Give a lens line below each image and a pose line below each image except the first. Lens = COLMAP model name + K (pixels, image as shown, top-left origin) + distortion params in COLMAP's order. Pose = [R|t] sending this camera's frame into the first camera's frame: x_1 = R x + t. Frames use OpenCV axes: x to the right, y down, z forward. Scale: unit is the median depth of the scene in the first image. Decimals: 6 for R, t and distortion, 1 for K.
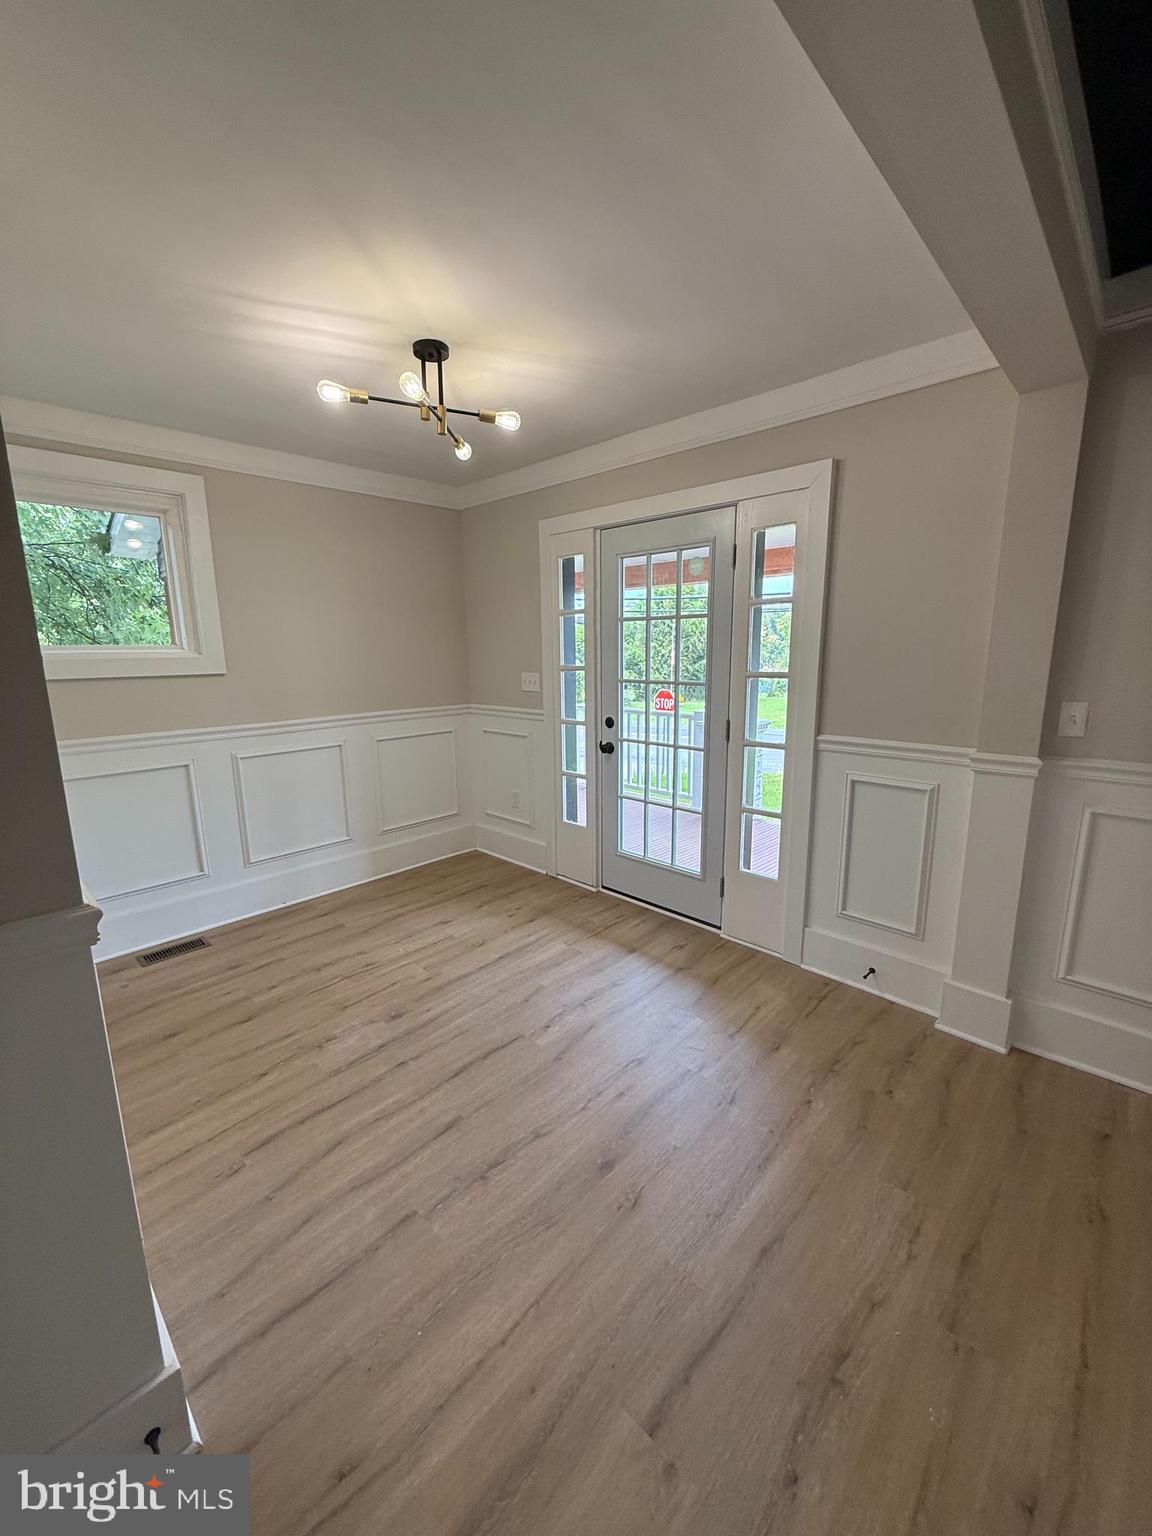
lens RADIAL K [[609.0, 0, 572.1], [0, 609.0, 762.3], [0, 0, 1]] dist [-0.001969, 0.001079]
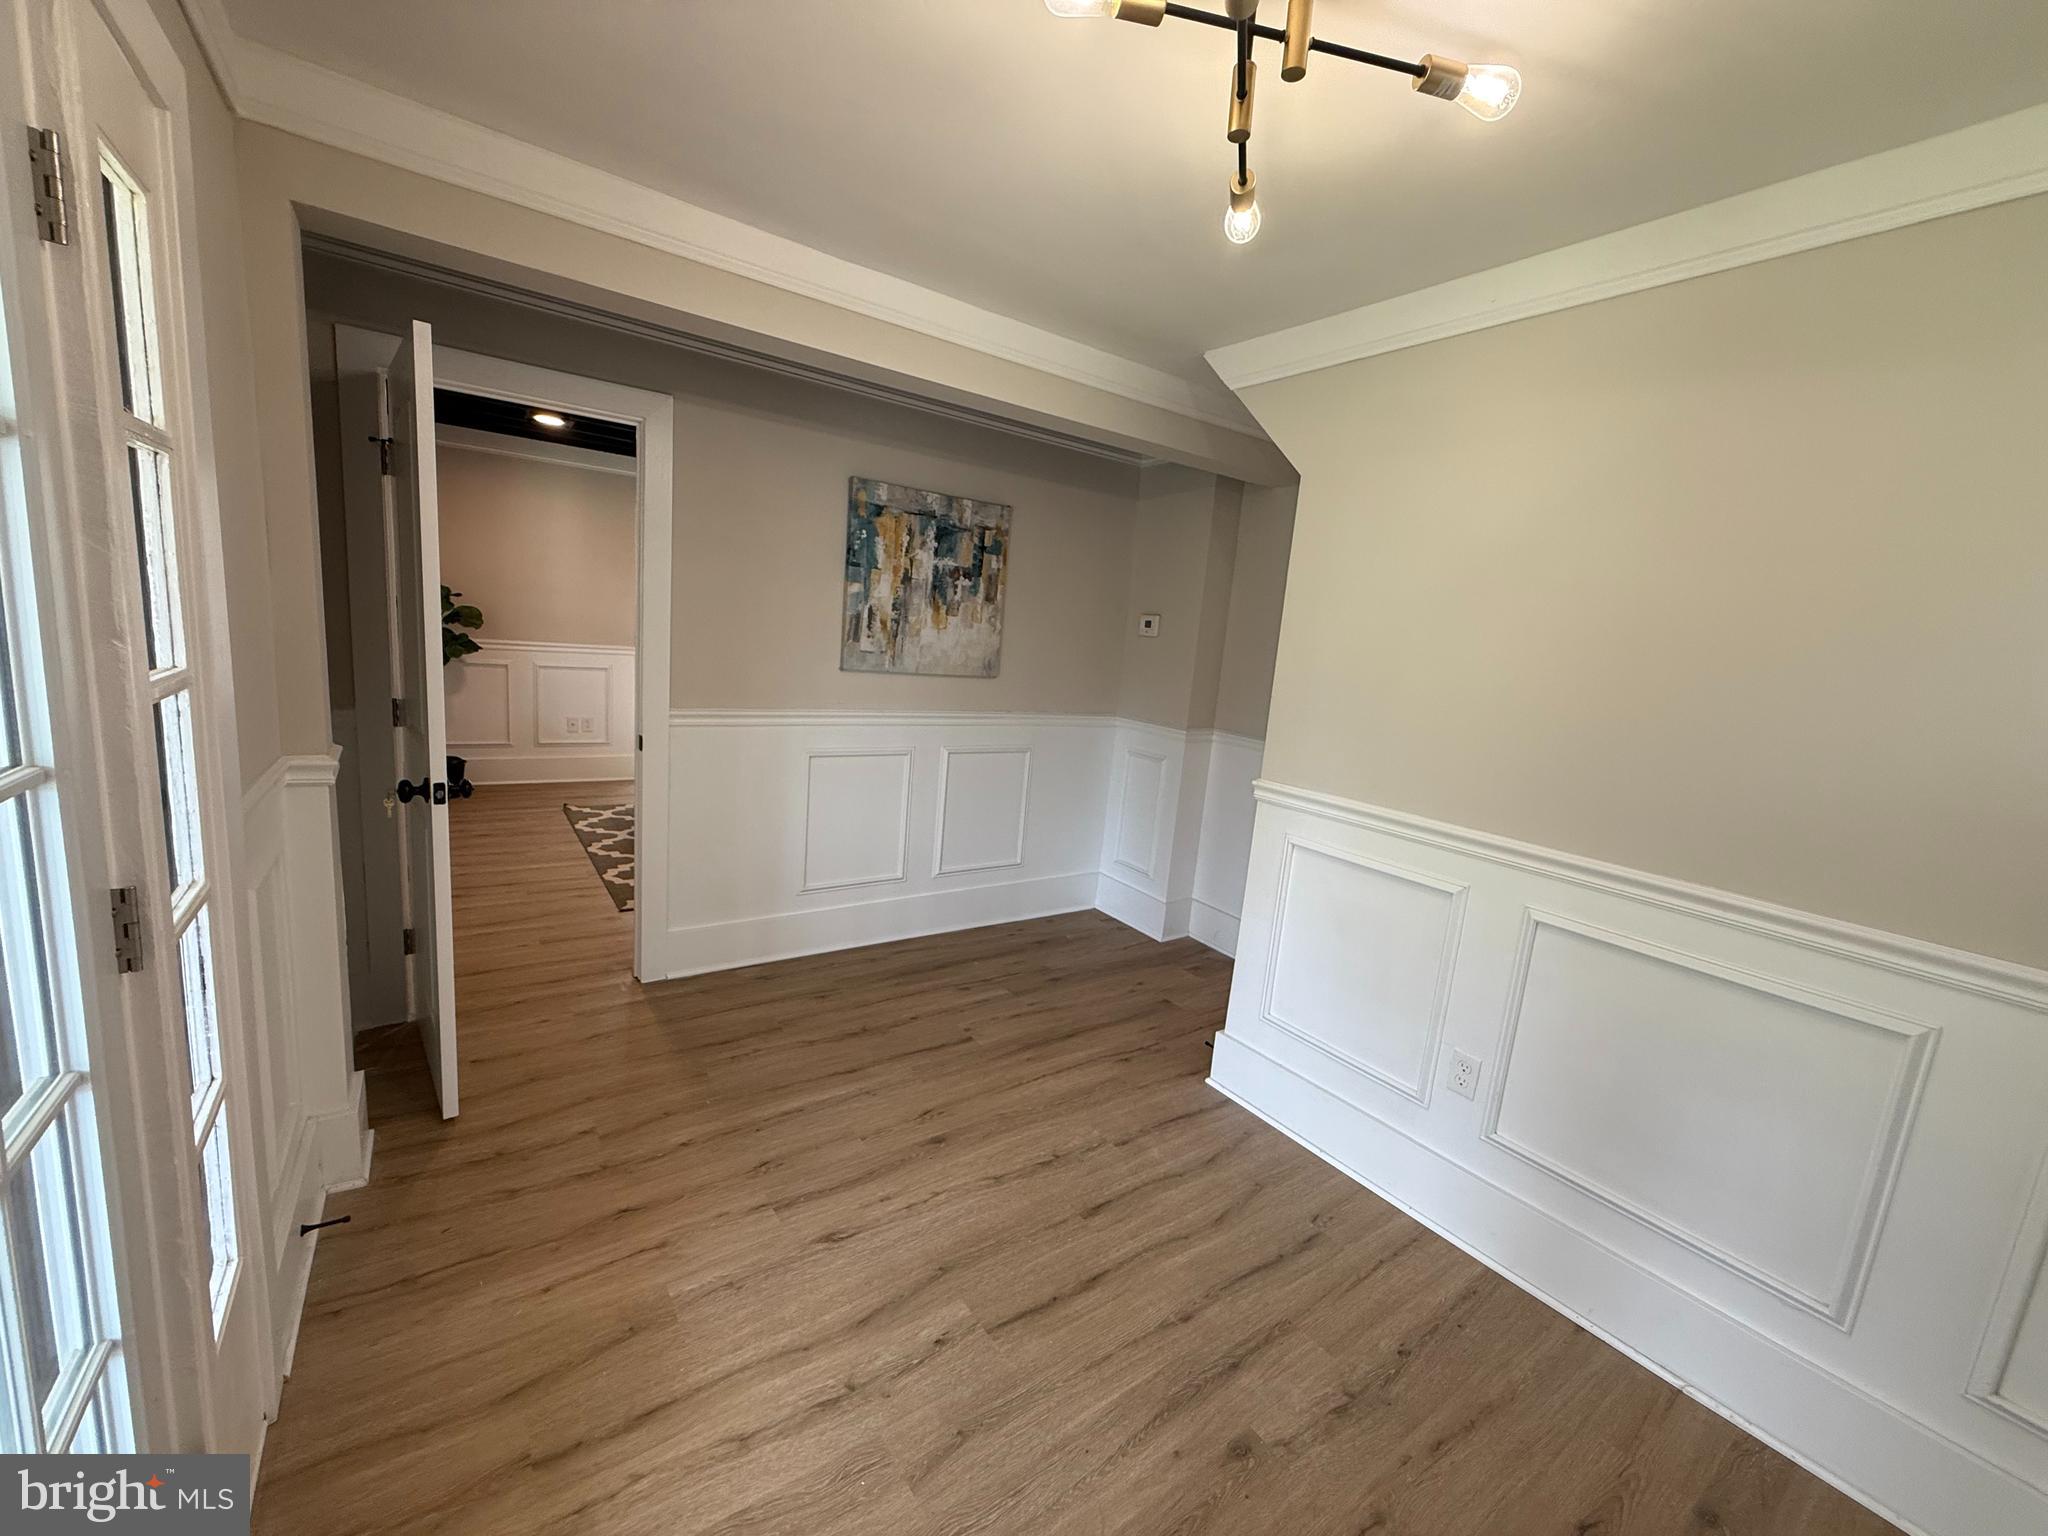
lens RADIAL K [[812.1, 0, 1020.4], [0, 812.1, 771.6], [0, 0, 1]] dist [-0.001969, 0.001079]
pose [[-0.980433, -0.103321, 0.167559, -0.169998], [-0.038745, 0.935819, 0.350344, -0.279077], [-0.193003, 0.336997, -0.921511, 1.407059]]
